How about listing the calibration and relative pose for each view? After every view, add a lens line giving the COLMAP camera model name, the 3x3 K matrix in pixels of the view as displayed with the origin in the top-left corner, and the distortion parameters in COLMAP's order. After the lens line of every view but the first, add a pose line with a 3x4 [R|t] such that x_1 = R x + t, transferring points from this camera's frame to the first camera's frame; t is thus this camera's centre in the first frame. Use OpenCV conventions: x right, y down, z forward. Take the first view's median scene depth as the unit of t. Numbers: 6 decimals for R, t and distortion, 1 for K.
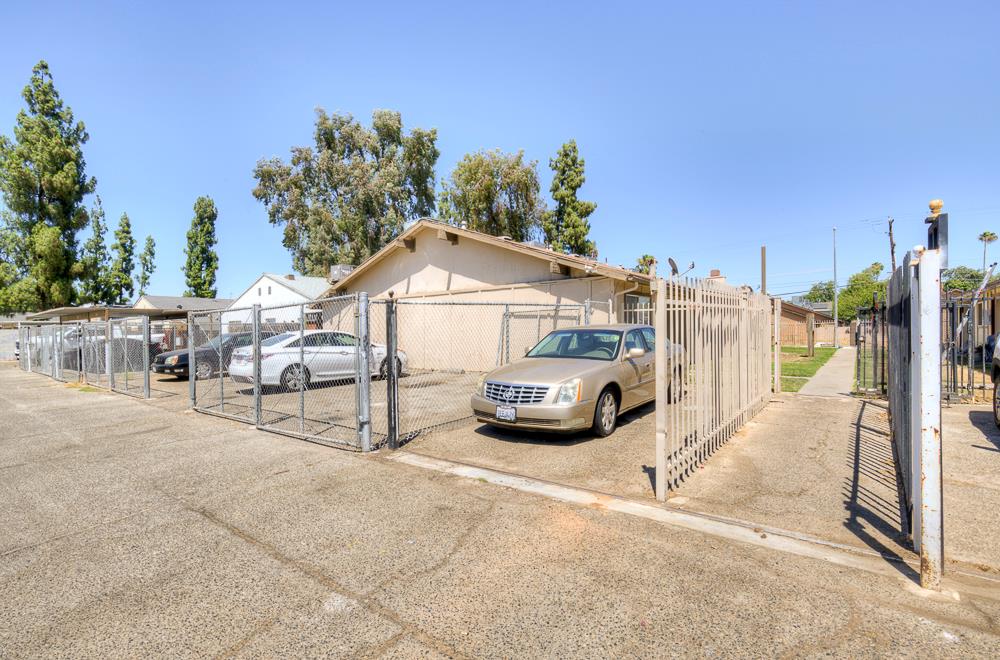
lens RADIAL K [[460.1, 0, 499.1], [0, 460.1, 333.0], [0, 0, 1]] dist [-0.005782, -0.001489]
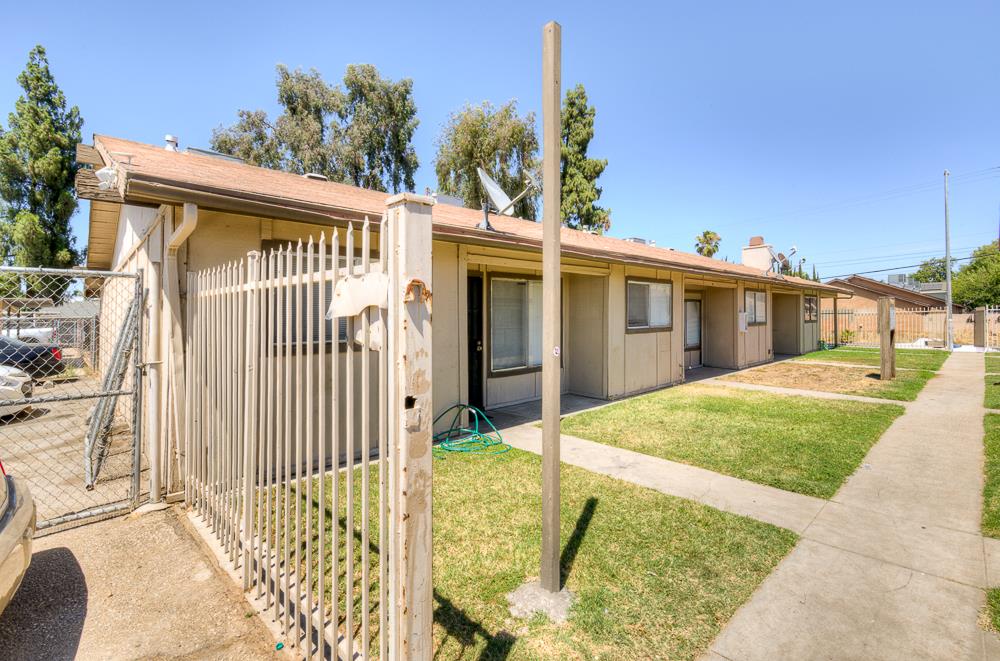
lens RADIAL K [[452.9, 0, 502.8], [0, 452.9, 323.6], [0, 0, 1]] dist [0.003370, 0.001617]
pose [[0.988988, -0.000734, -0.147994, 0.143804], [0.002279, 0.999945, 0.010272, -0.008115], [0.147978, -0.010496, 0.988935, 0.187402]]
